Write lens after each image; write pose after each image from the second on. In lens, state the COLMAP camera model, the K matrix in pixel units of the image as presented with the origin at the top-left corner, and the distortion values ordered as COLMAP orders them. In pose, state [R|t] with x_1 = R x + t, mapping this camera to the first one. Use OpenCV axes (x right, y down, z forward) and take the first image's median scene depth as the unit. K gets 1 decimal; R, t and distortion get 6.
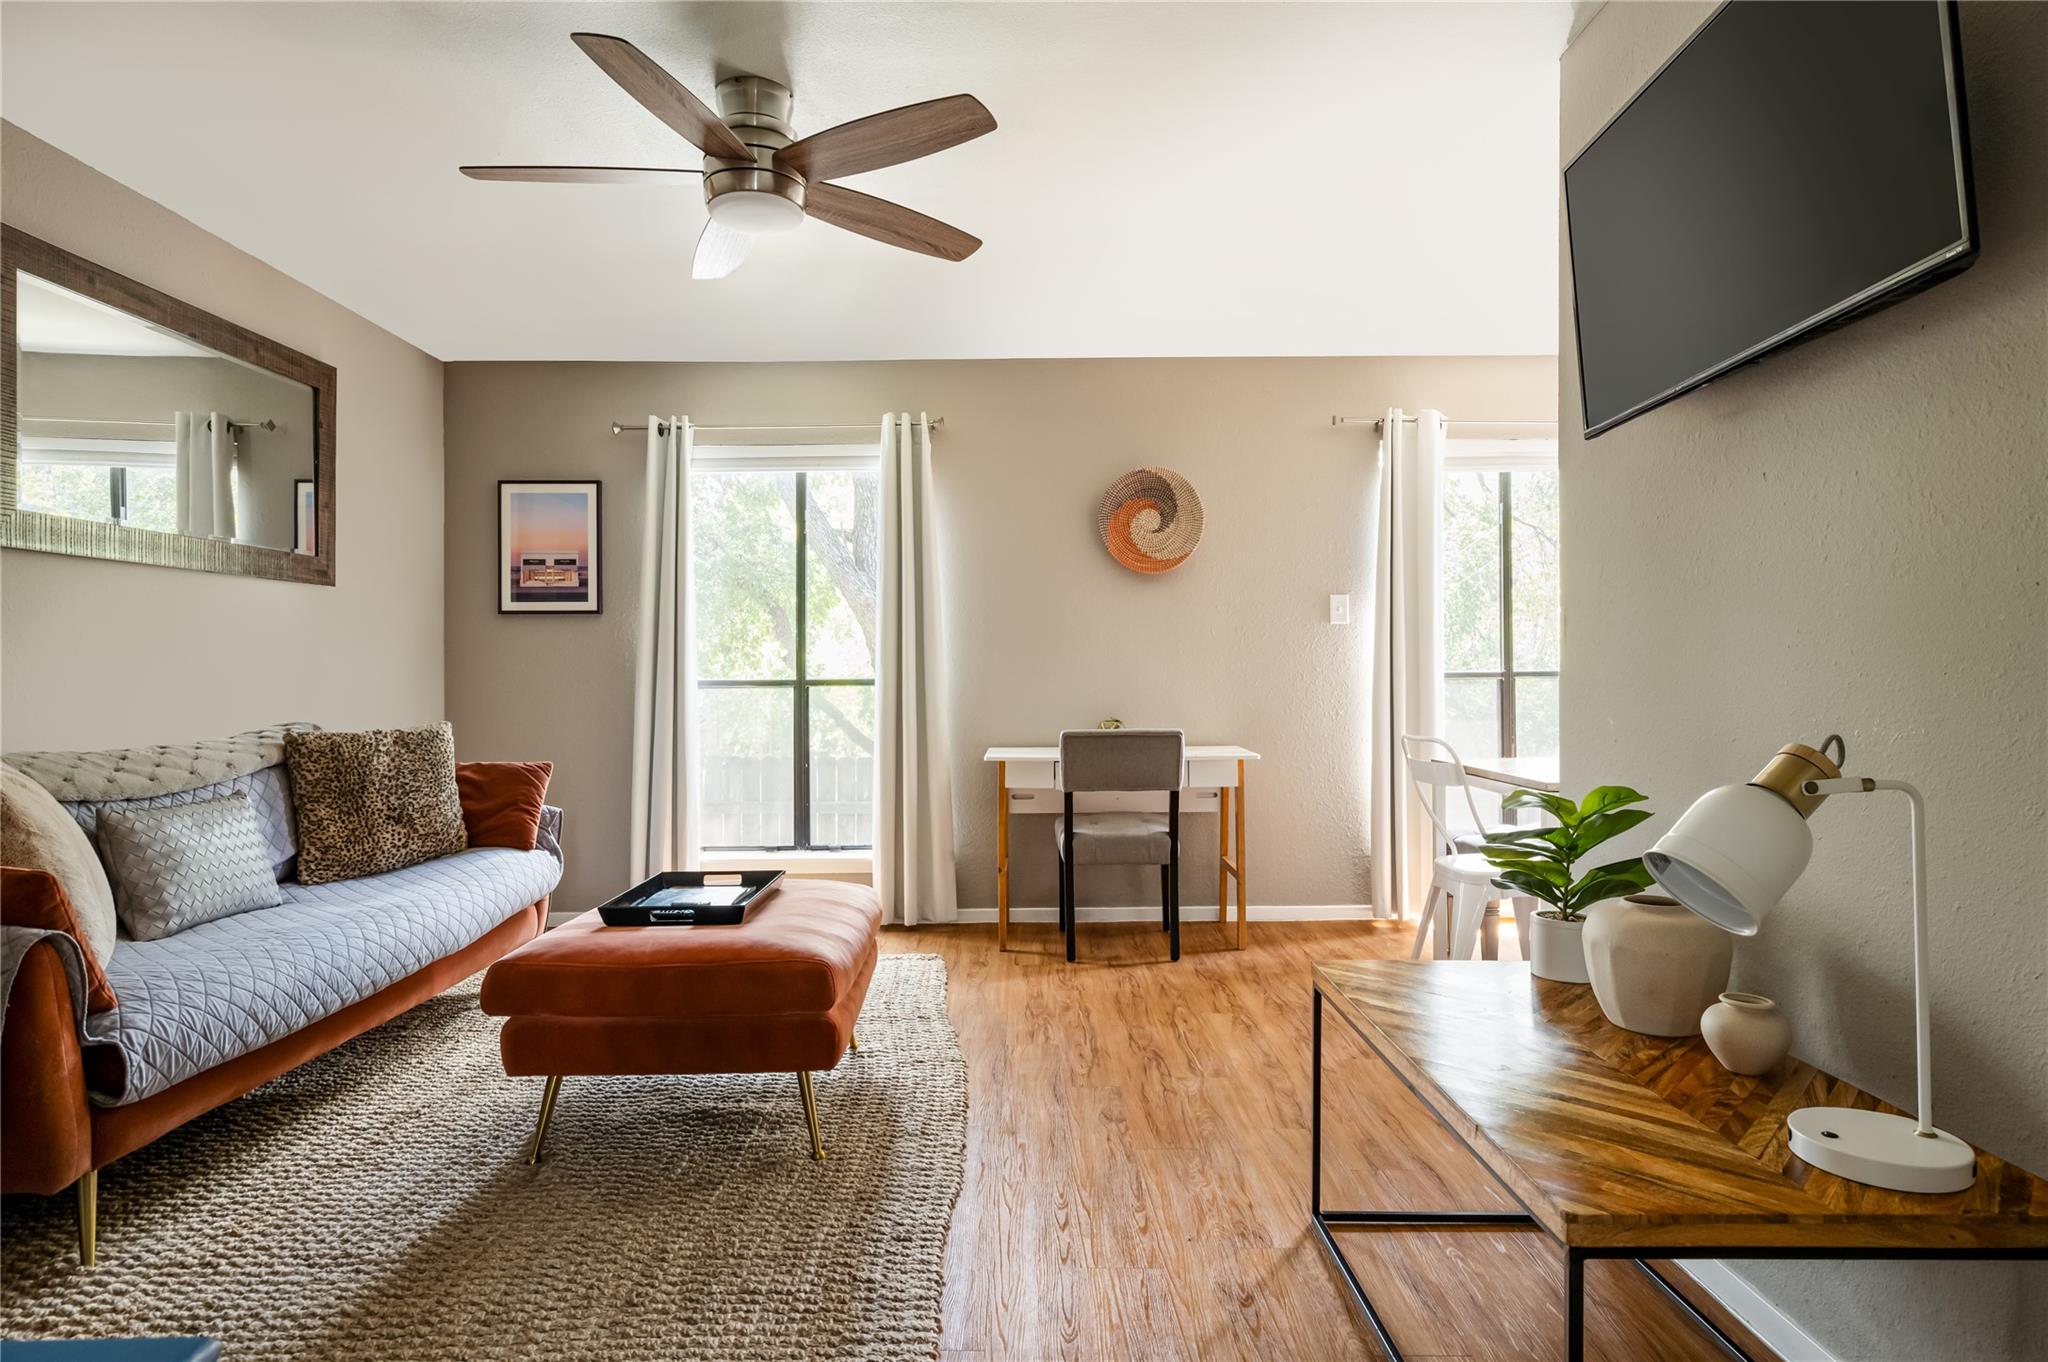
lens RADIAL K [[1156.7, 0, 1038.0], [0, 1156.7, 679.6], [0, 0, 1]] dist [-0.000696, 0.002291]
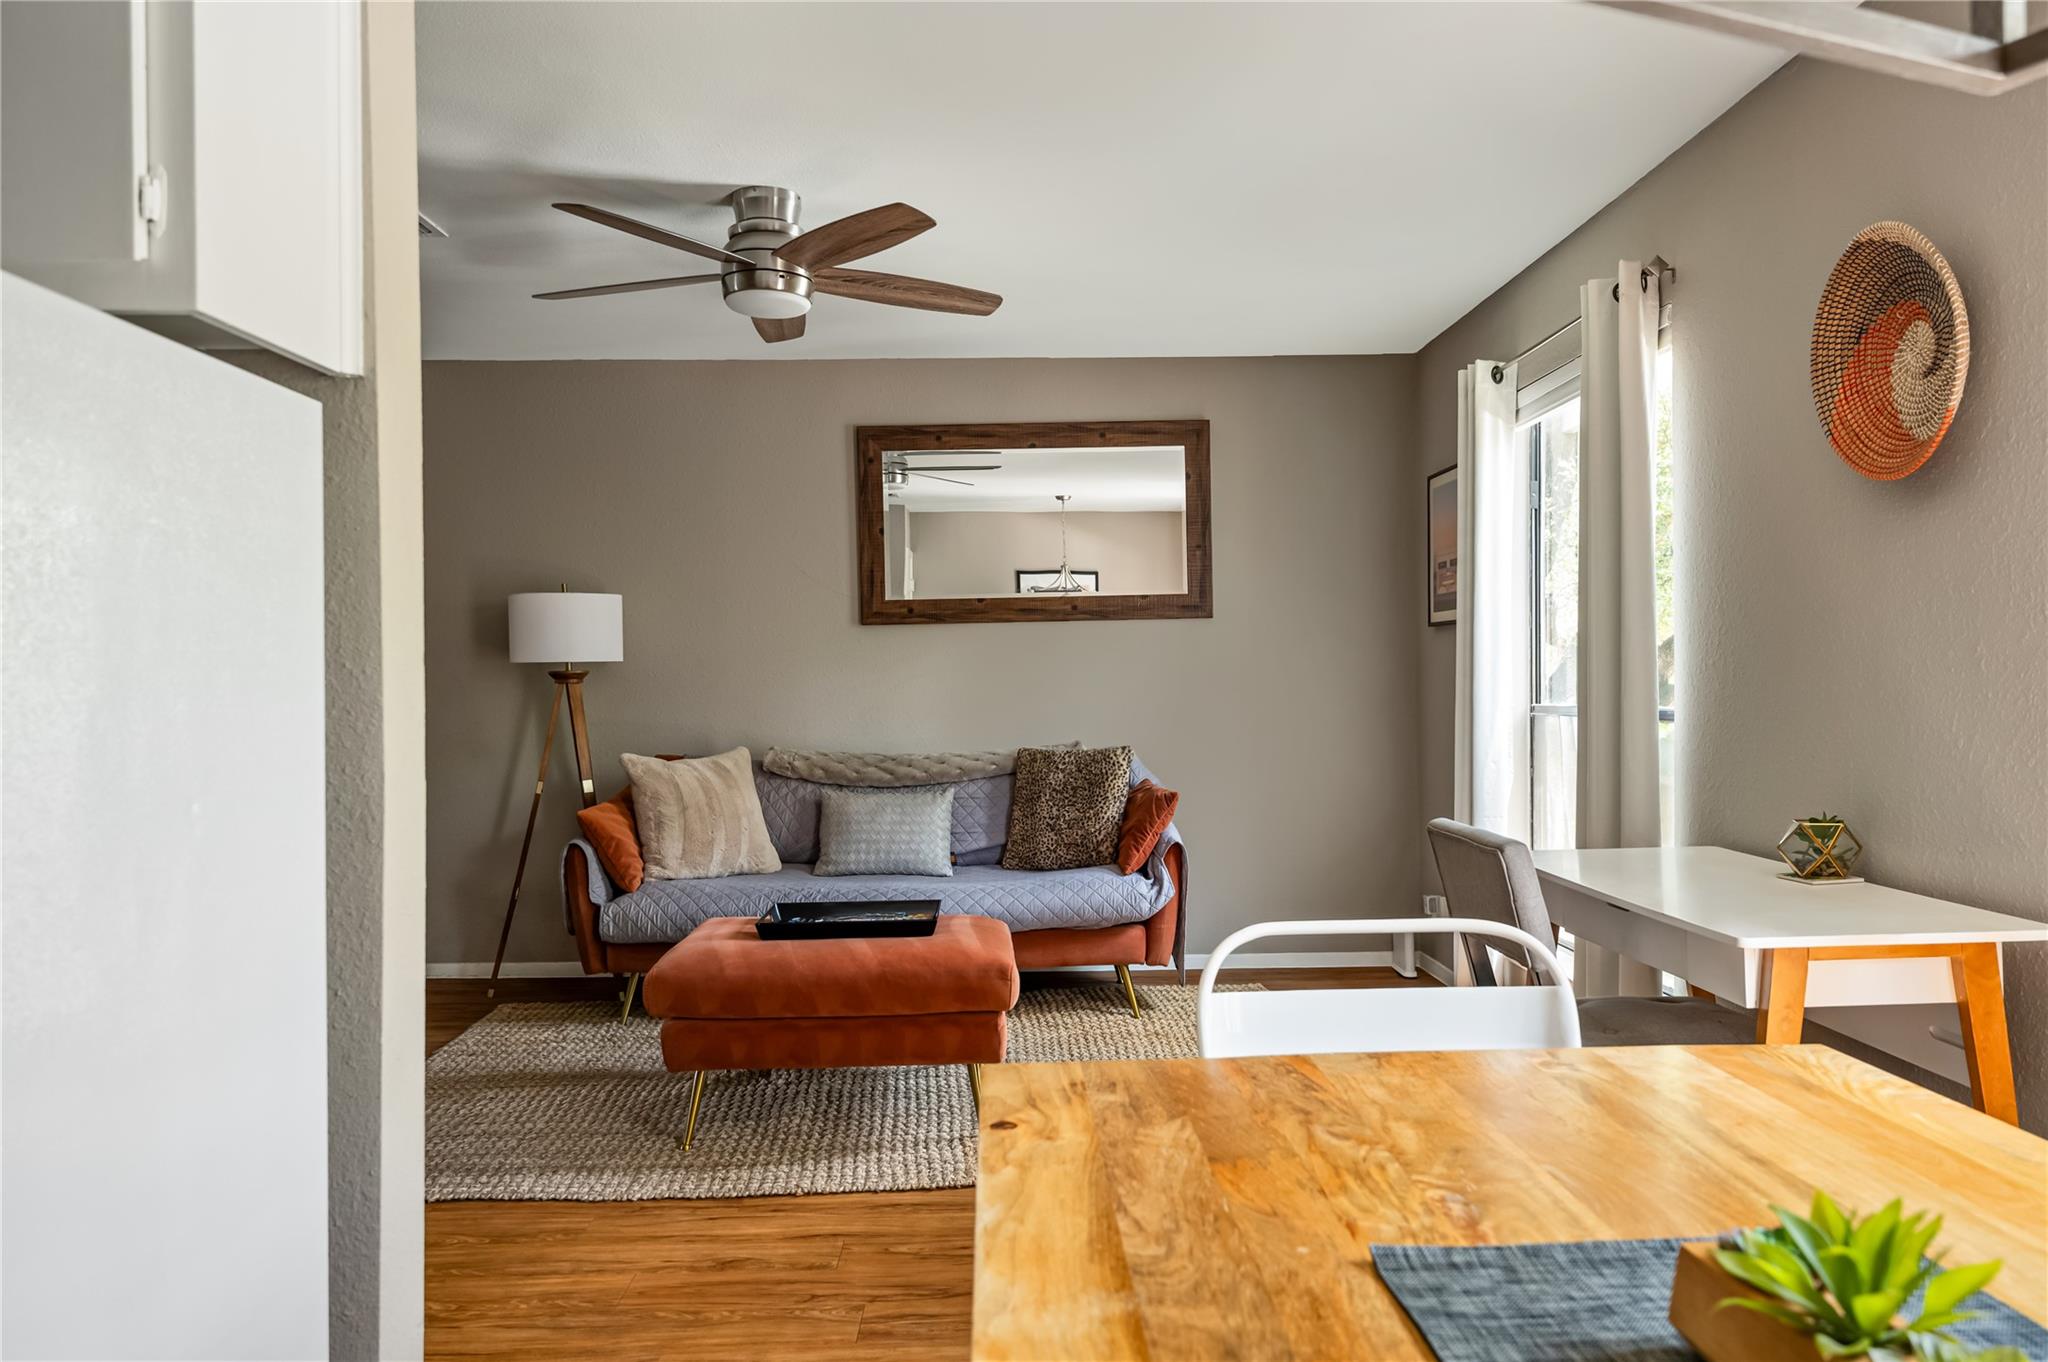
lens RADIAL K [[1384.3, 0, 1031.8], [0, 1384.3, 683.9], [0, 0, 1]] dist [0.006445, -0.000346]
pose [[0.012493, 0.008951, -0.999882, 0.604071], [0.013822, 0.999863, 0.009123, -0.026746], [0.999826, -0.013934, 0.012368, 0.686281]]
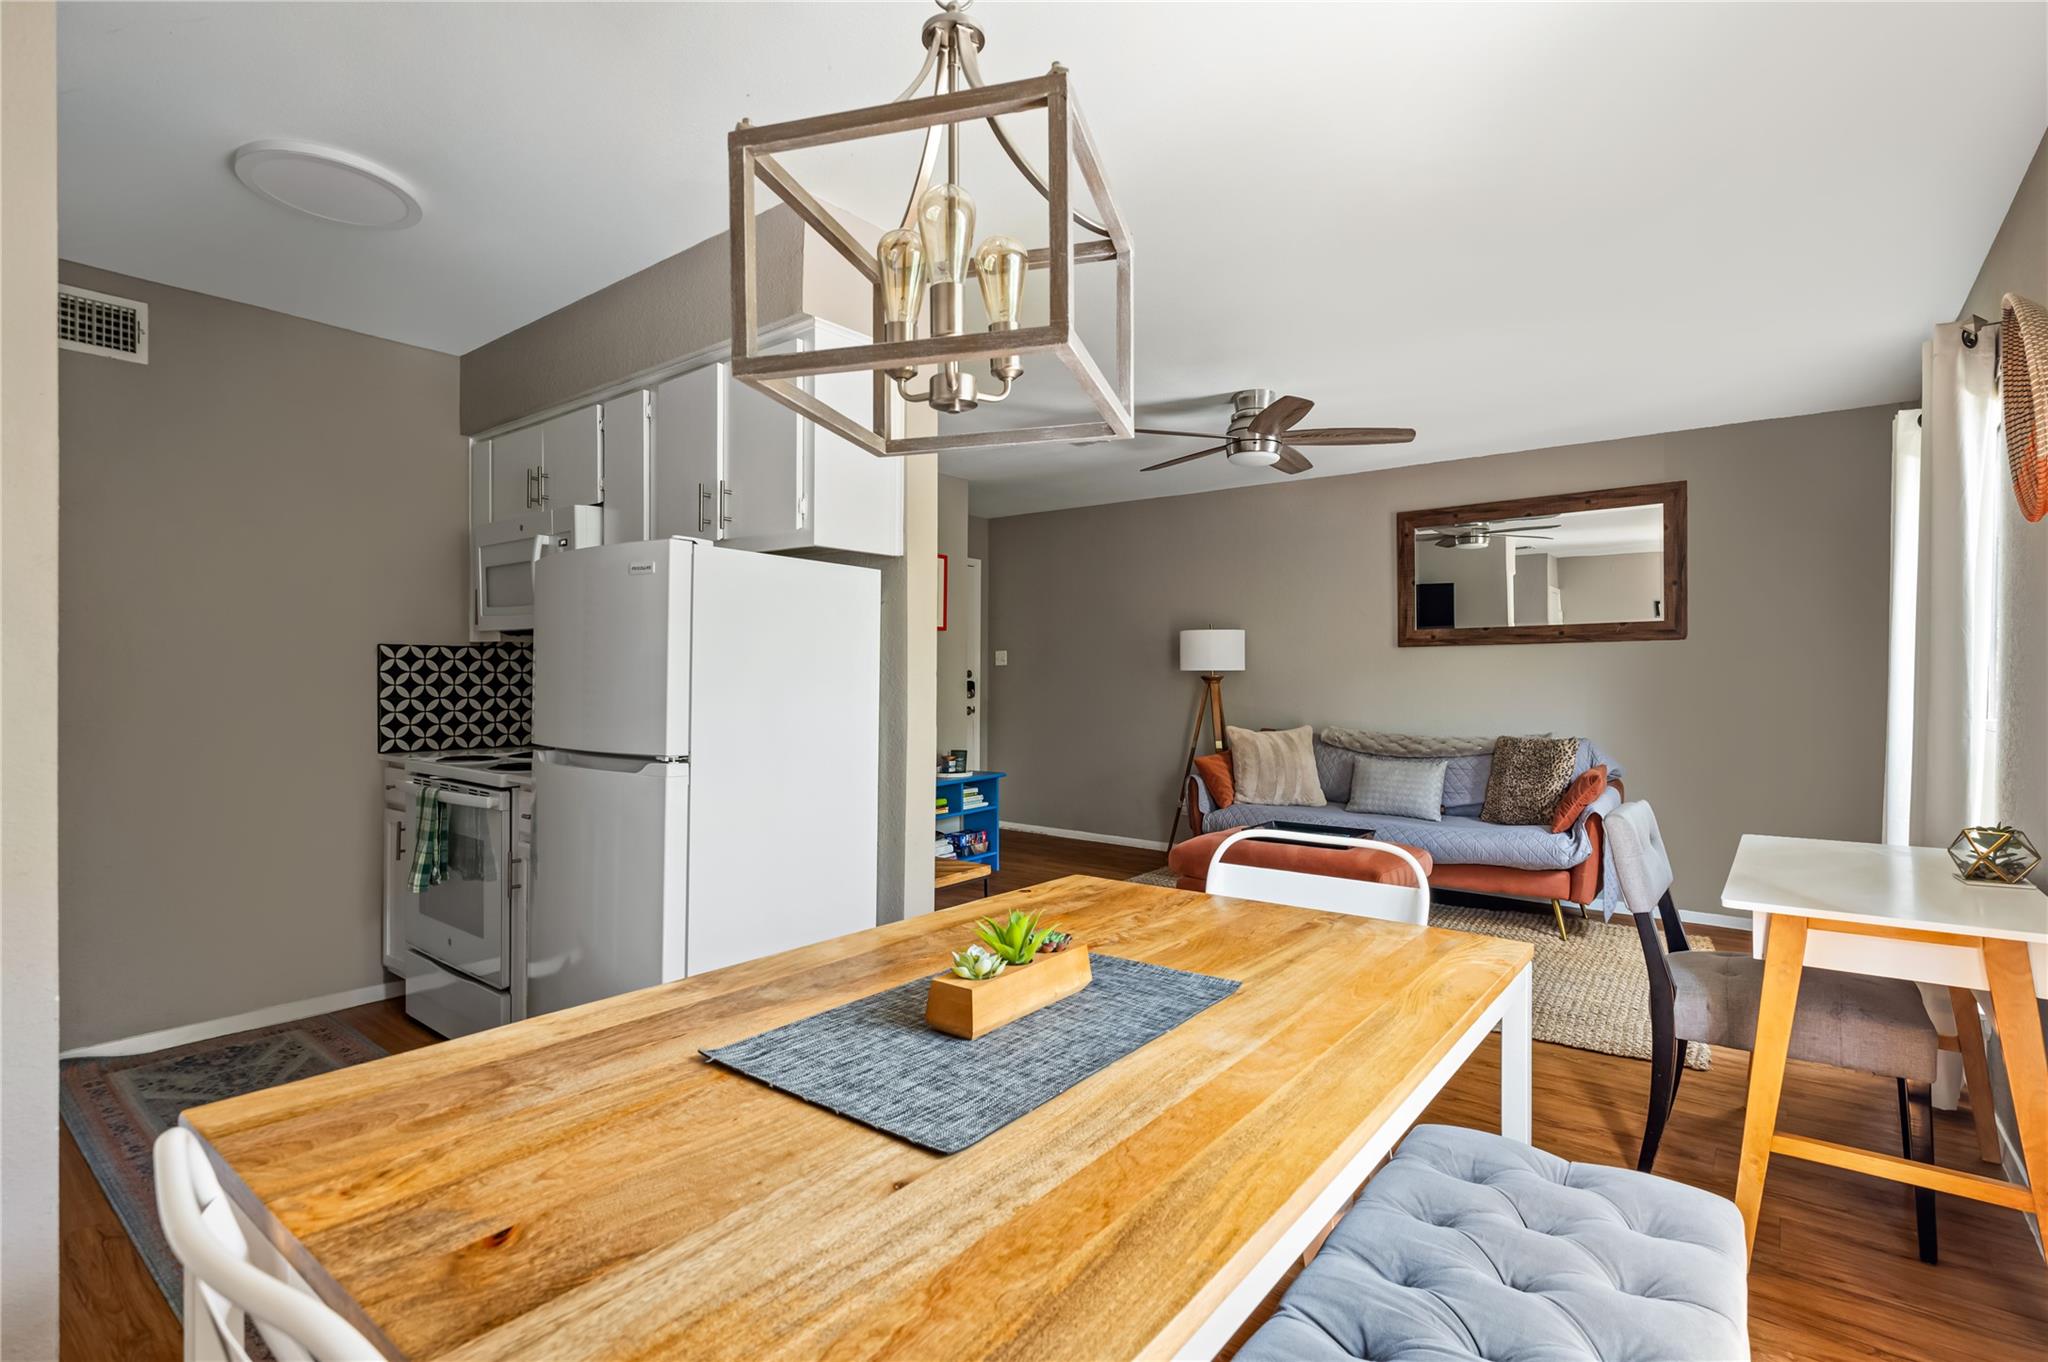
lens RADIAL K [[962.5, 0, 1034.7], [0, 962.5, 683.2], [0, 0, 1]] dist [0.012073, -0.001114]
pose [[-0.622789, 0.004950, -0.782375, 0.655392], [-0.000361, 0.999978, 0.006614, -0.030471], [0.782390, 0.004402, -0.622773, 0.940319]]
